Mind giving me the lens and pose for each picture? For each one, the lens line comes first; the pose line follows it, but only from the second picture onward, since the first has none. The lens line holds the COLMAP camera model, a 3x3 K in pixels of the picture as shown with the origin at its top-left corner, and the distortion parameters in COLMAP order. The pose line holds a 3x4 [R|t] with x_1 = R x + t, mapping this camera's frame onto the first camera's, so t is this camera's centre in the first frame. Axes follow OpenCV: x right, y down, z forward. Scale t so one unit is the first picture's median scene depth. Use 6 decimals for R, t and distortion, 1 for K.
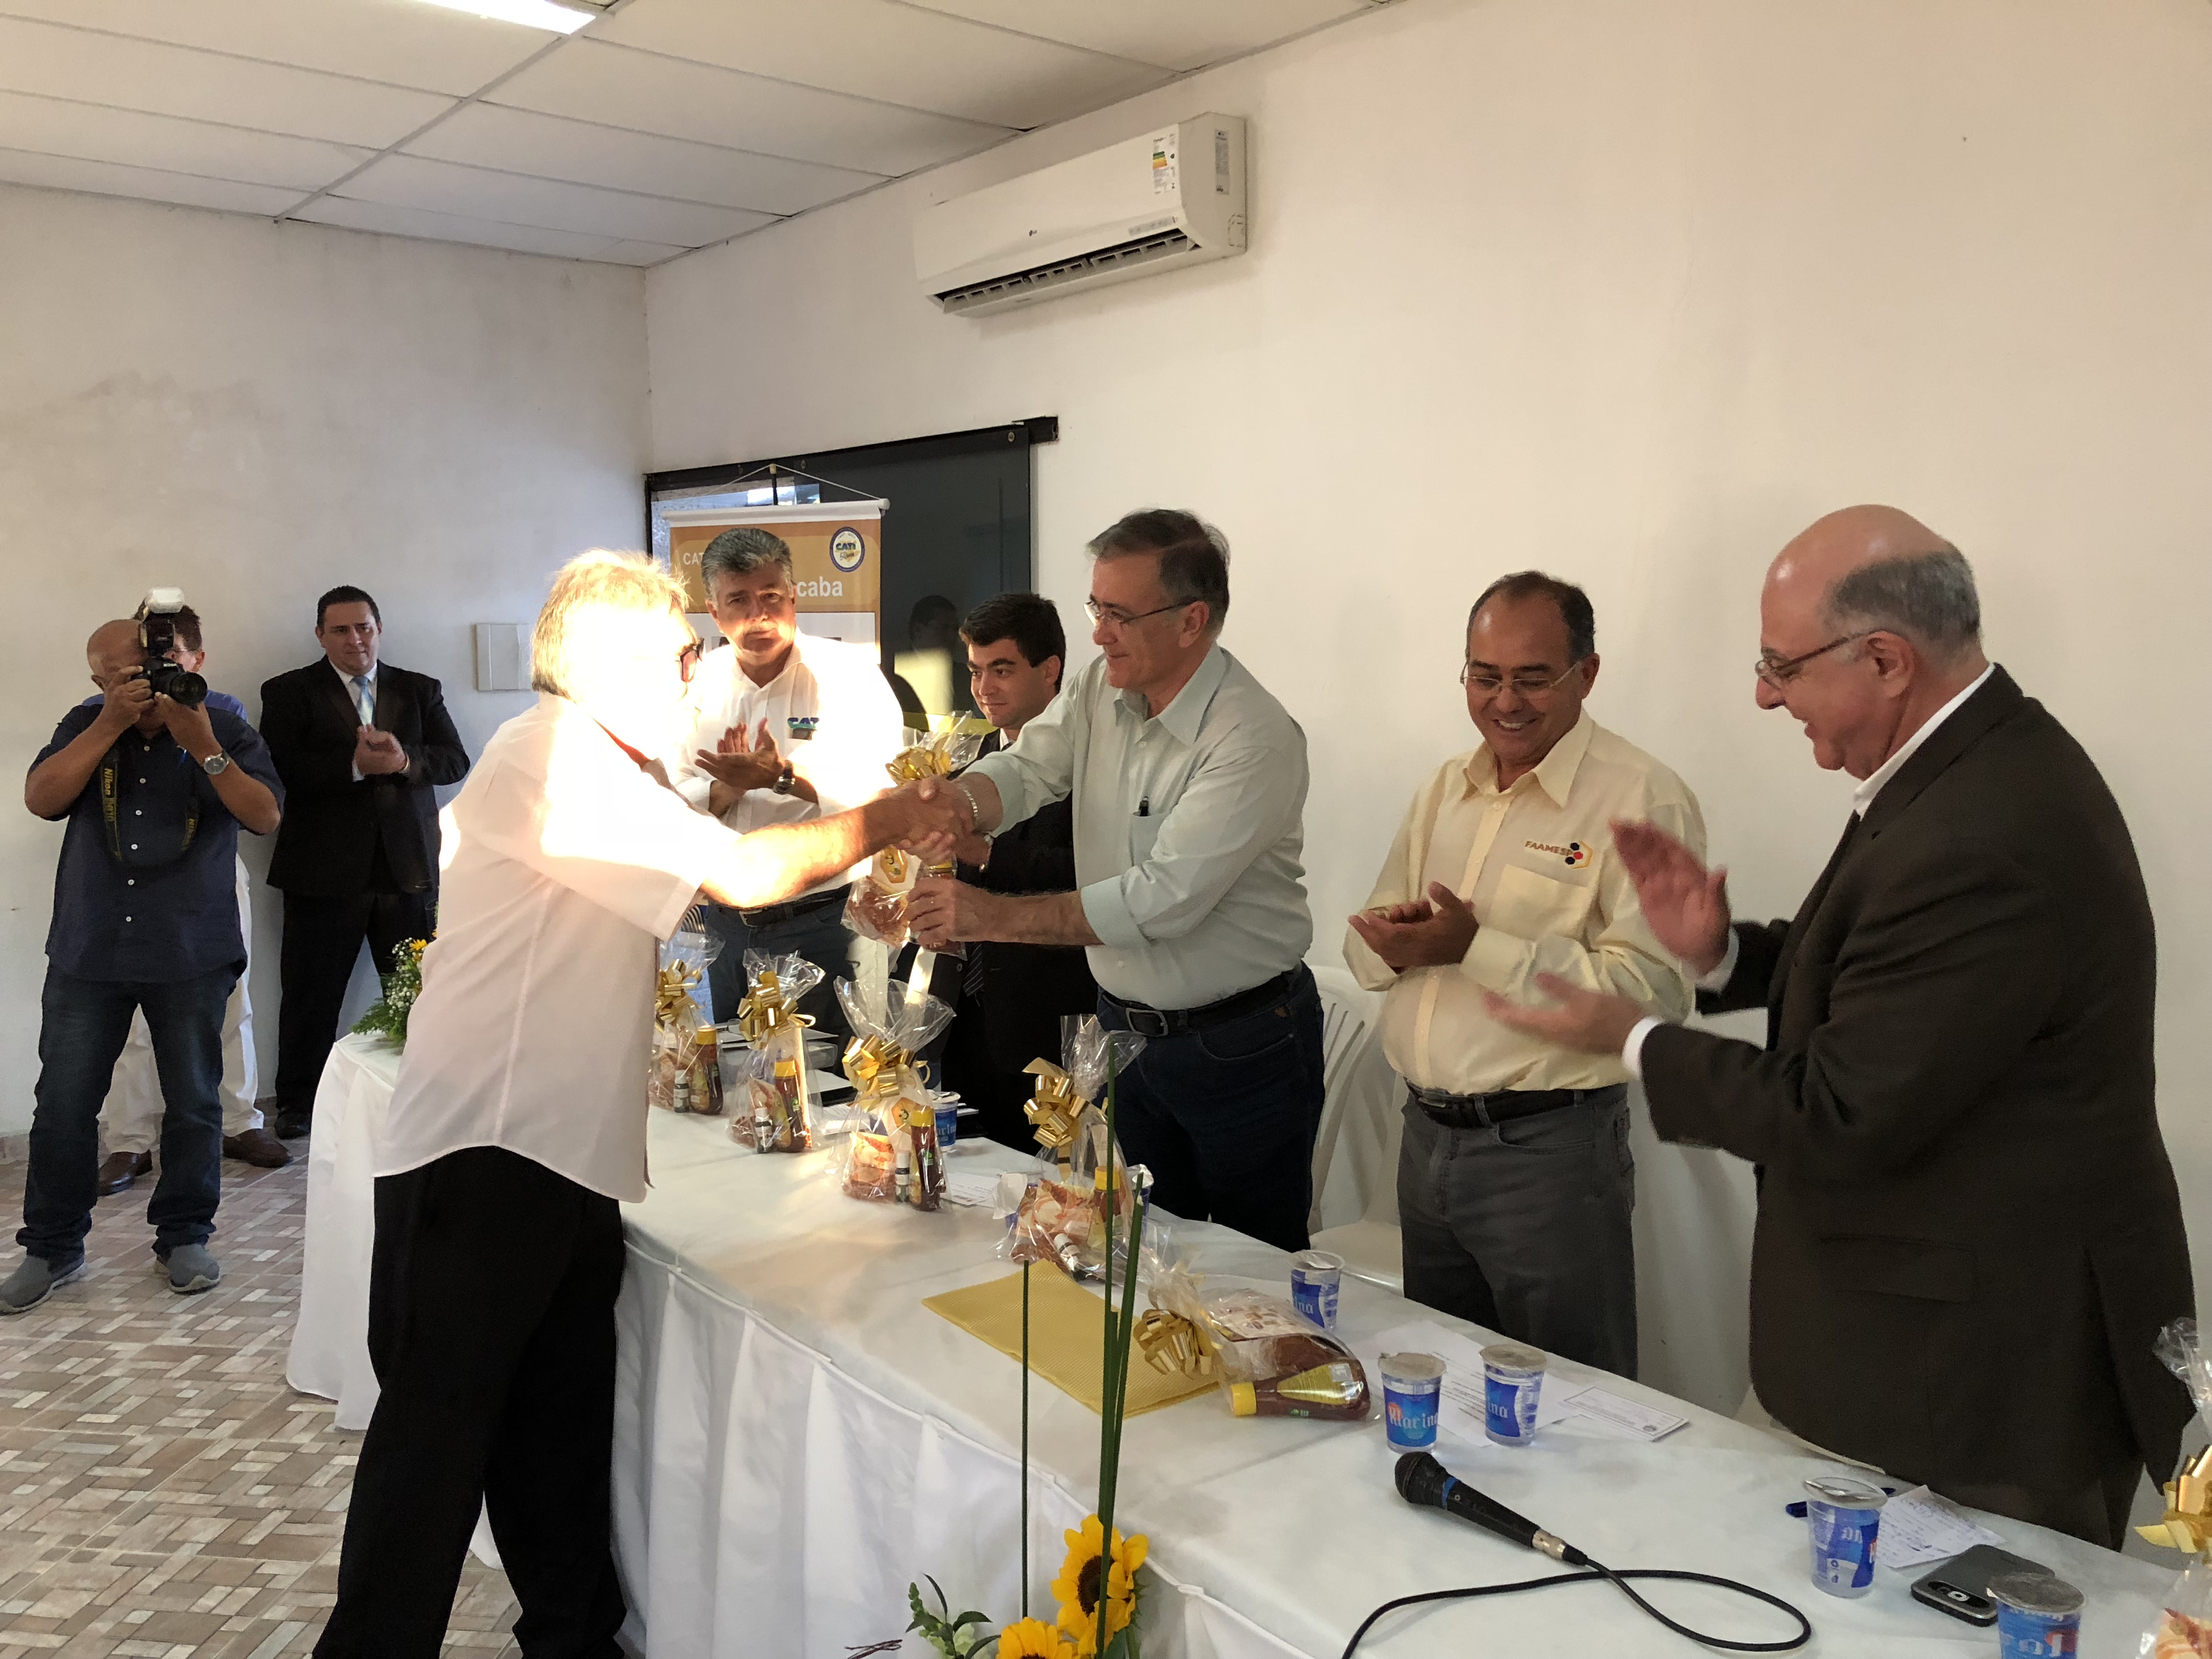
lens RADIAL K [[1840.9, 0, 1108.2], [0, 1840.9, 825.0], [0, 0, 1]] dist [0.020706, -0.028355]
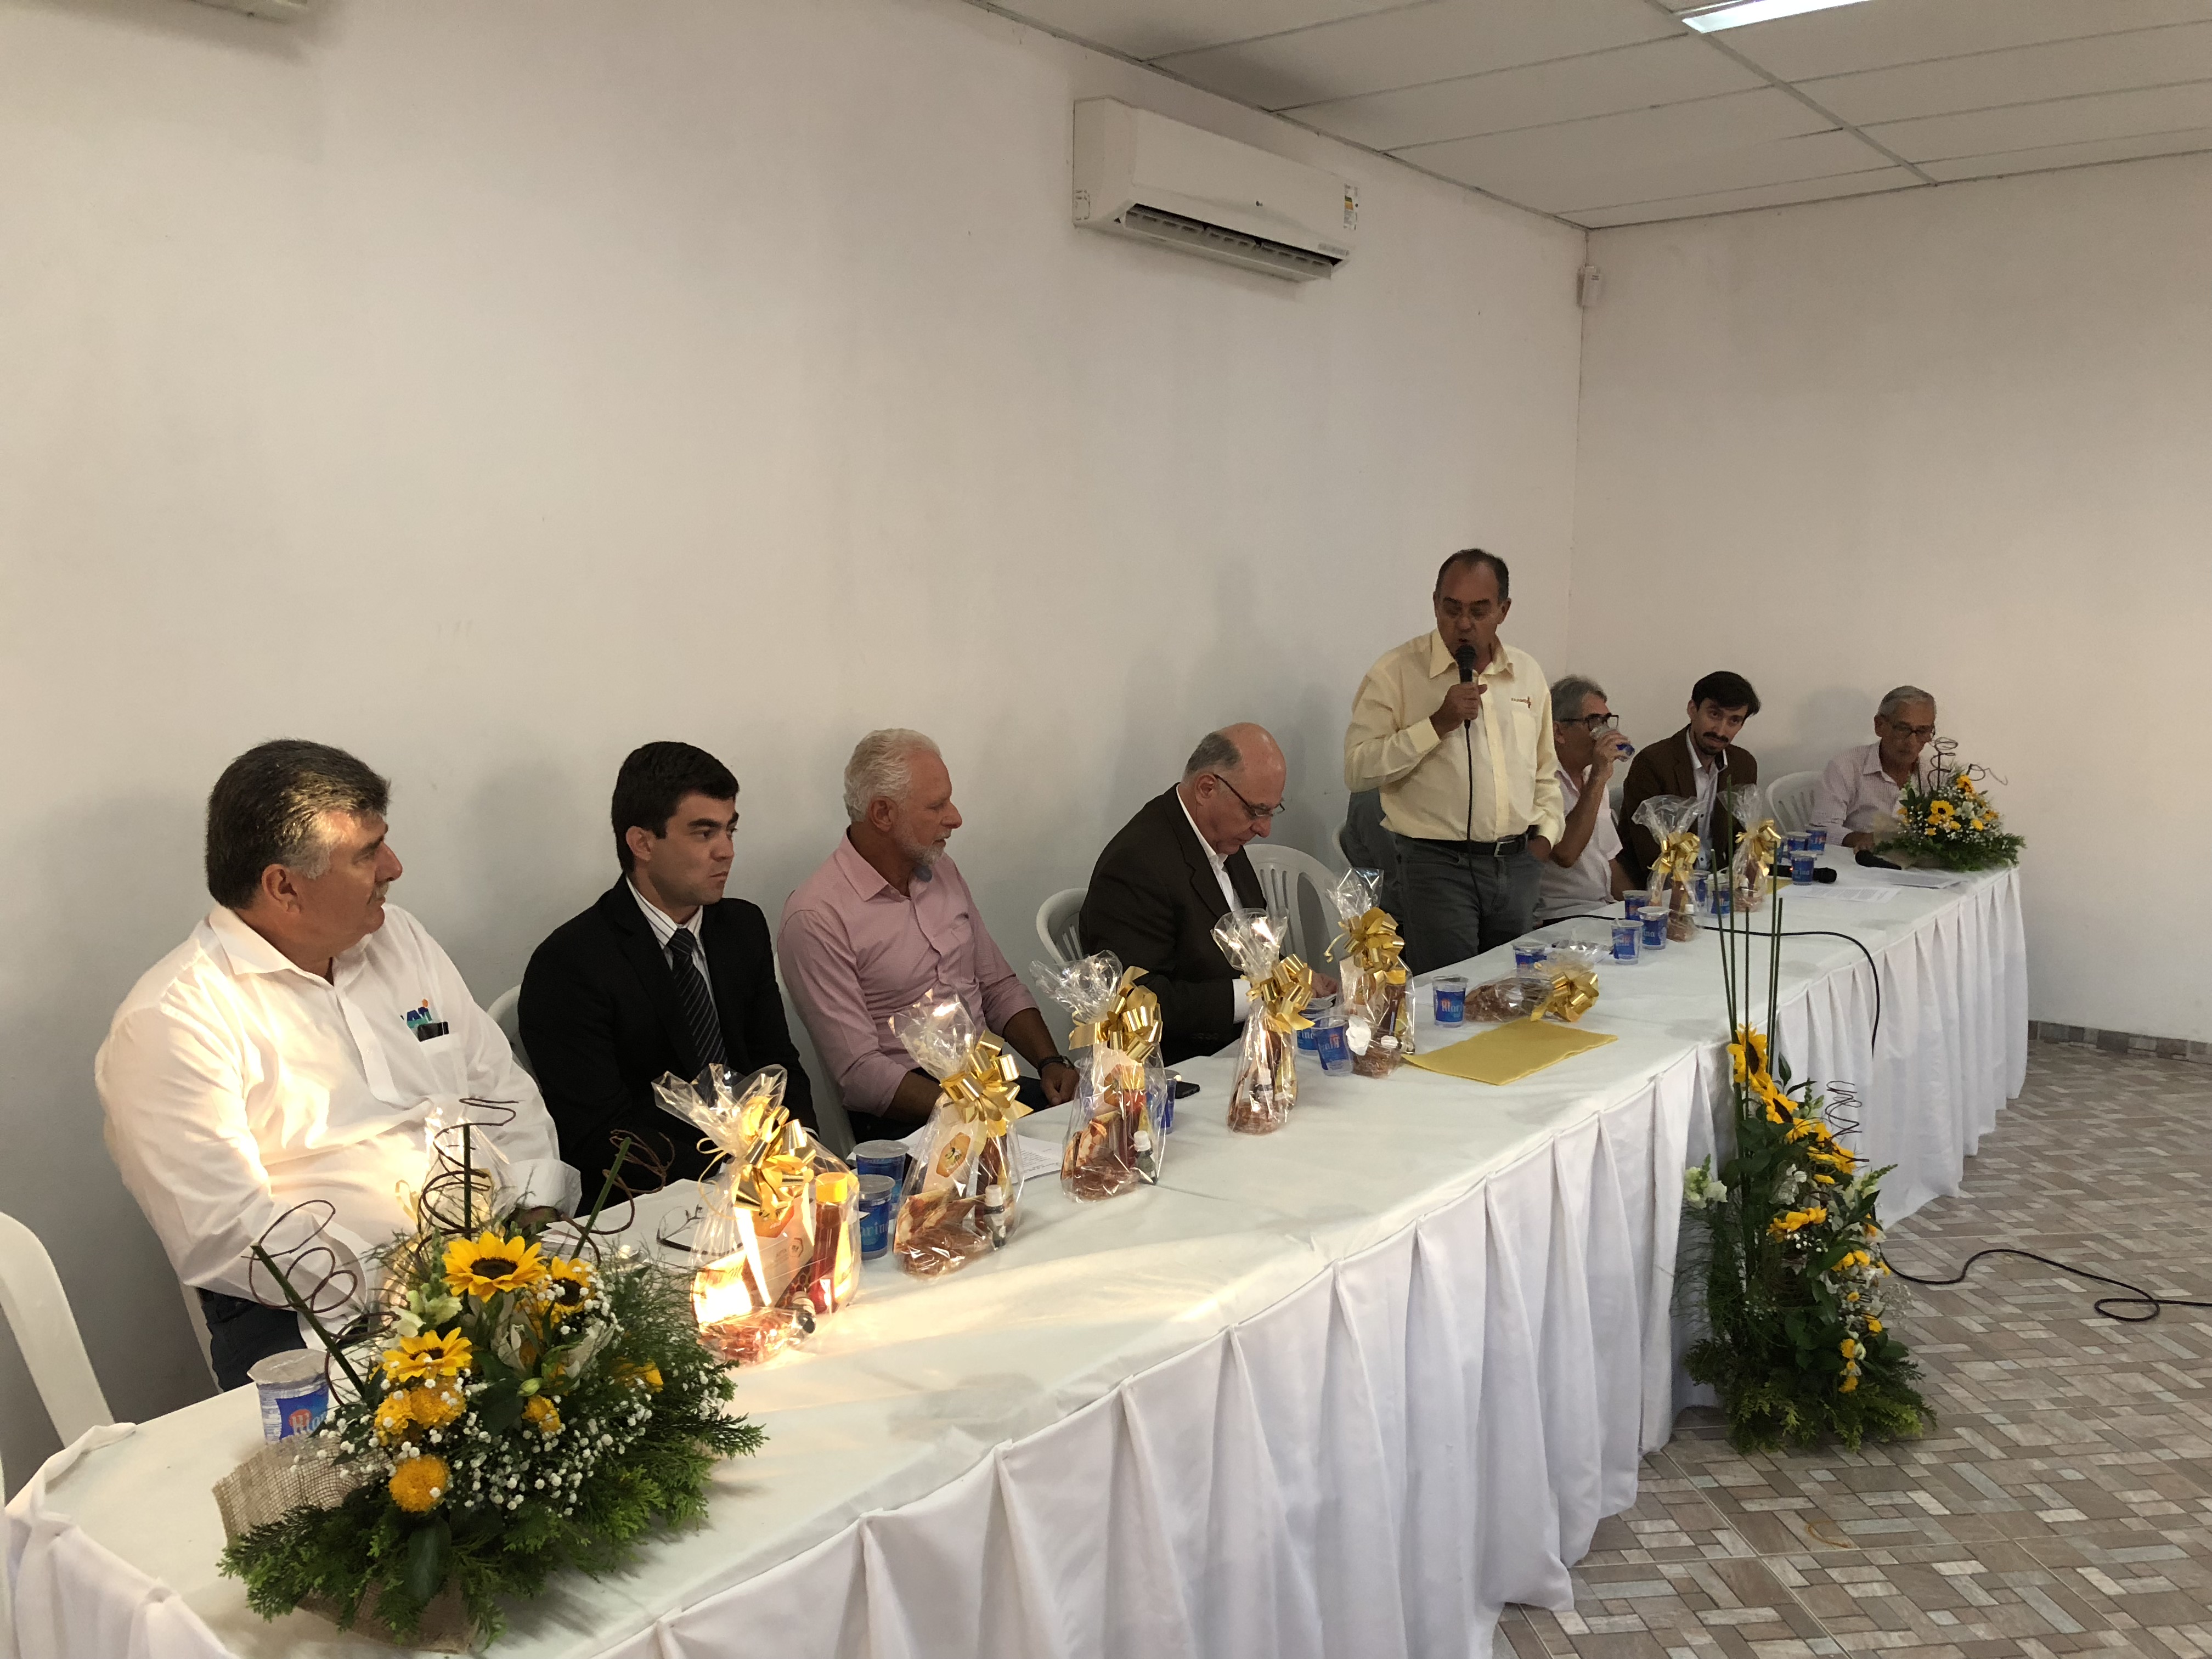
lens RADIAL K [[1840.9, 0, 1108.5], [0, 1840.9, 836.3], [0, 0, 1]] dist [0.020706, -0.028355]
pose [[-0.223917, -0.127374, 0.966249, -0.857469], [0.090470, 0.984426, 0.150735, -0.098000], [-0.970400, 0.121168, -0.208906, 1.043178]]
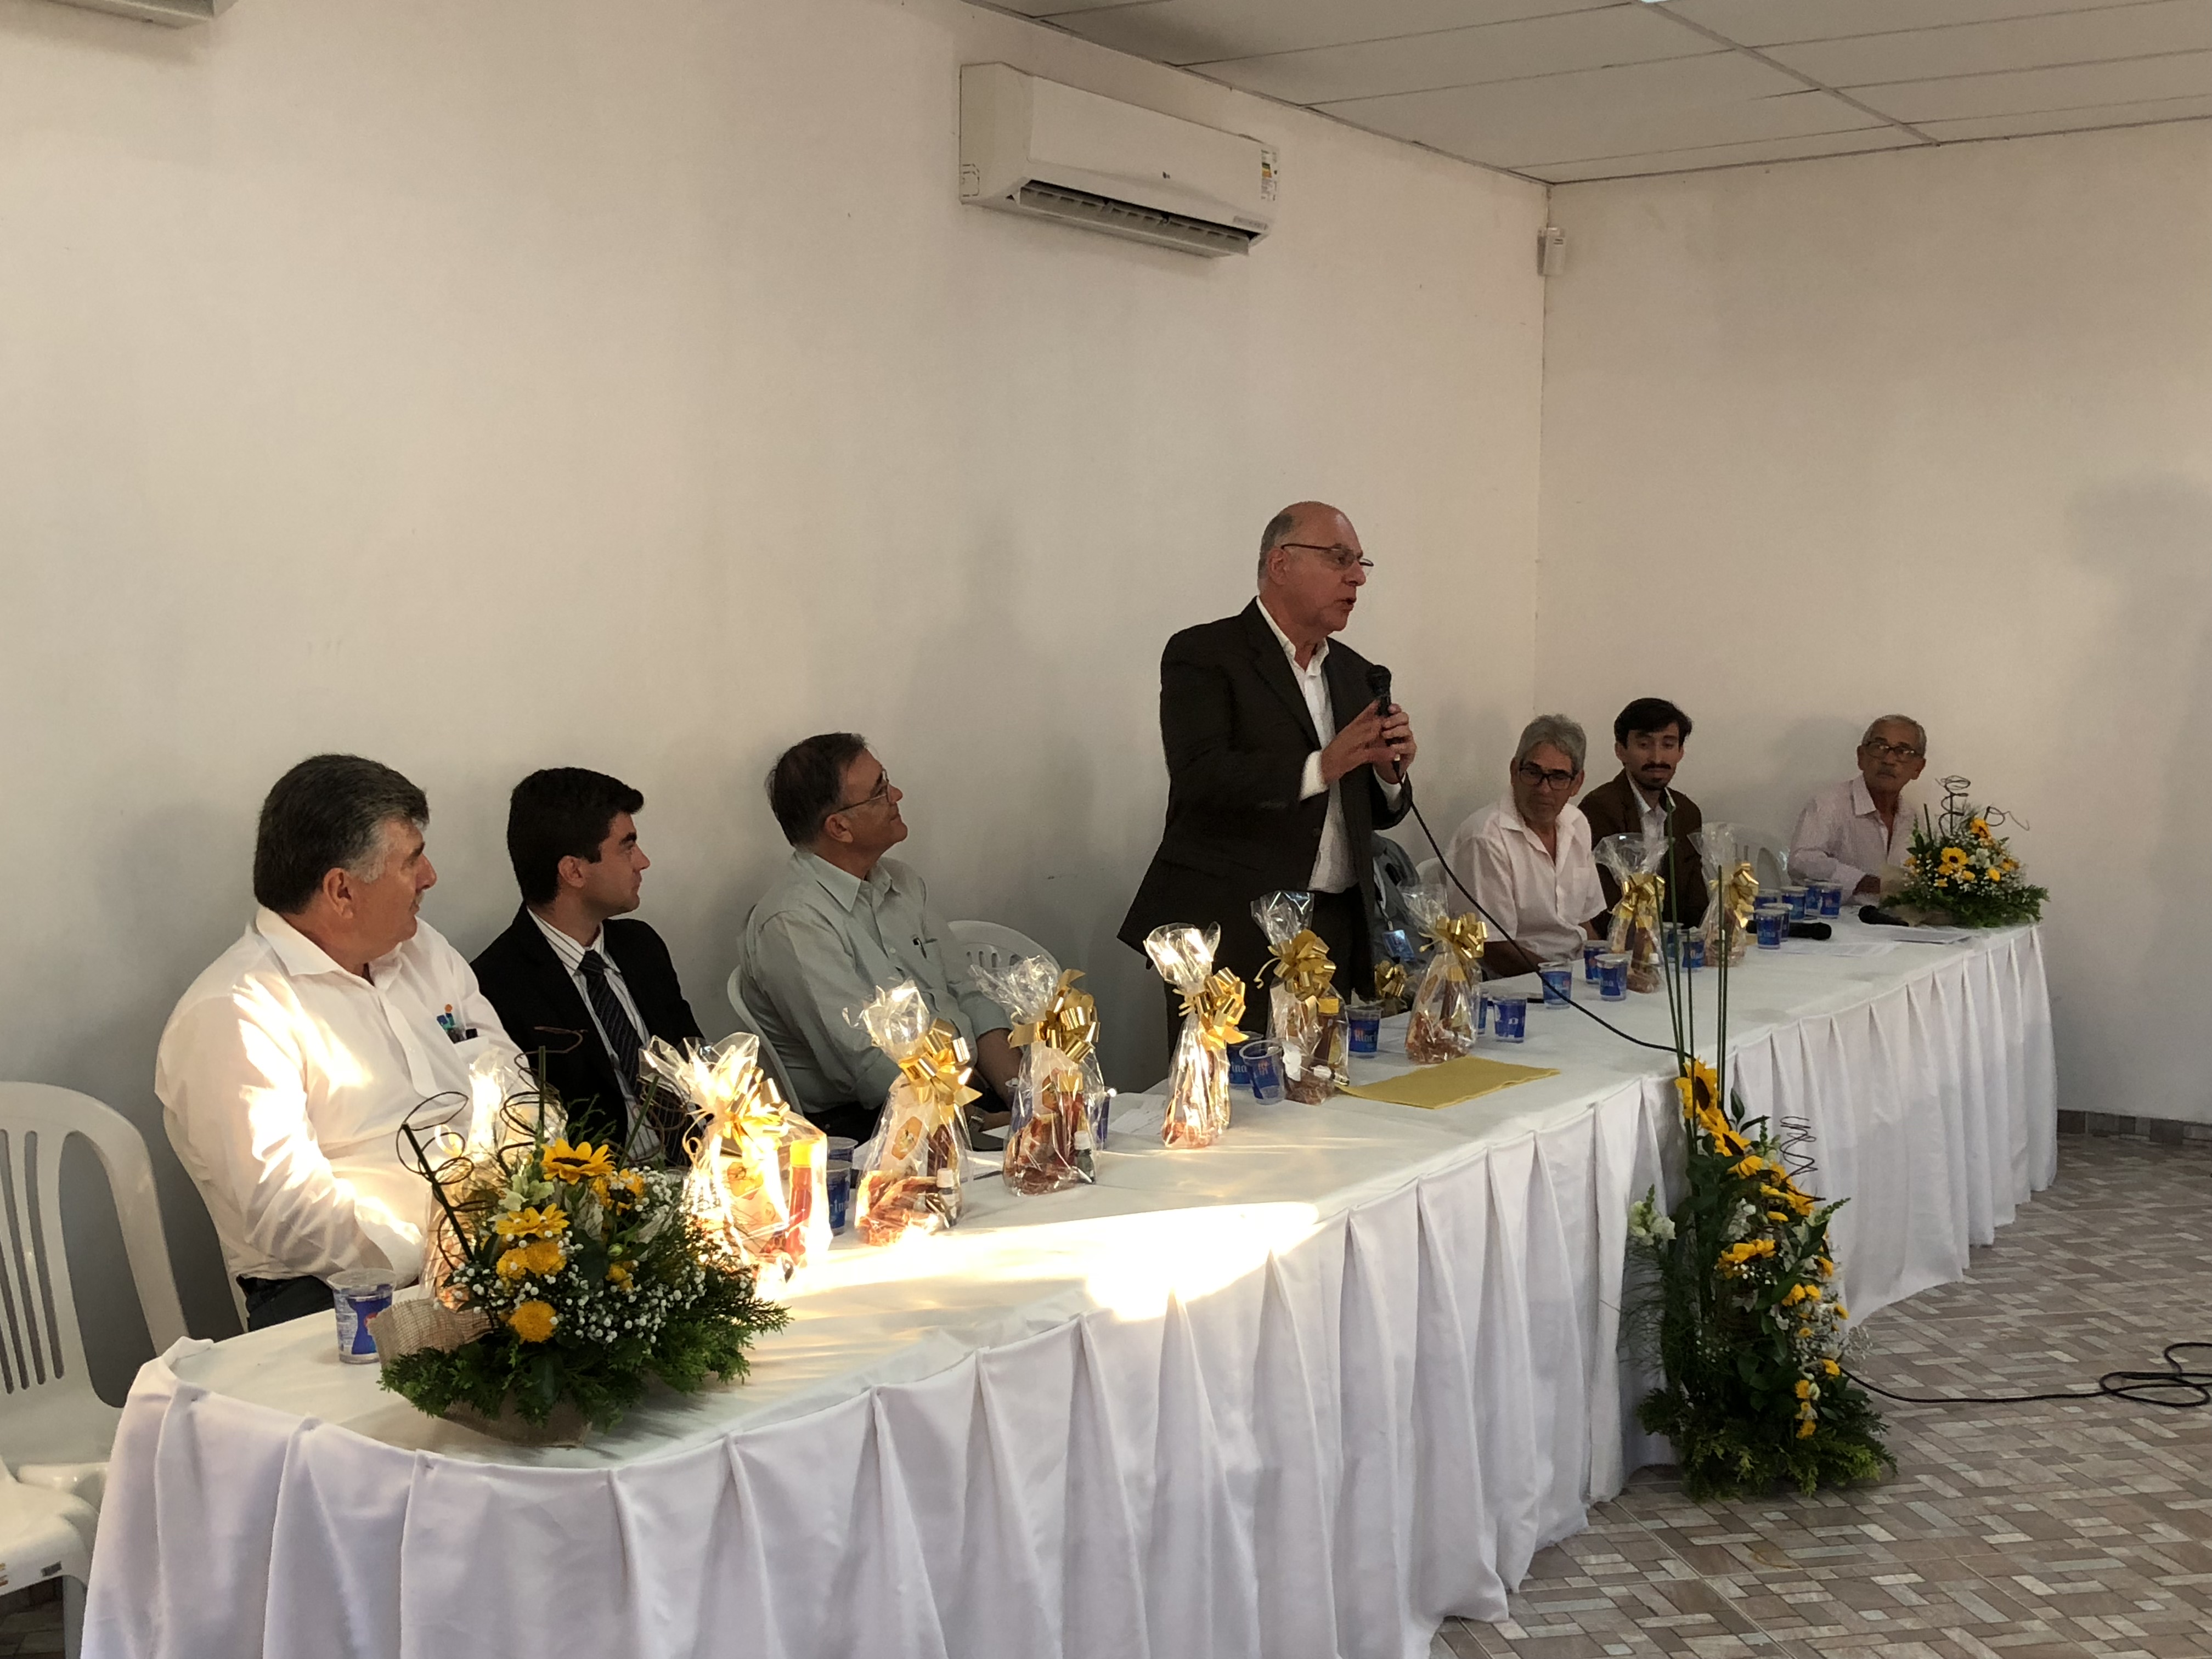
lens RADIAL K [[2642.6, 0, 1121.6], [0, 2642.6, 825.7], [0, 0, 1]] dist [0.010237, 0.000000]
pose [[-0.292912, -0.073002, 0.953348, -1.179130], [0.091269, 0.990393, 0.103880, -0.102984], [-0.951773, 0.117439, -0.283435, 1.162643]]
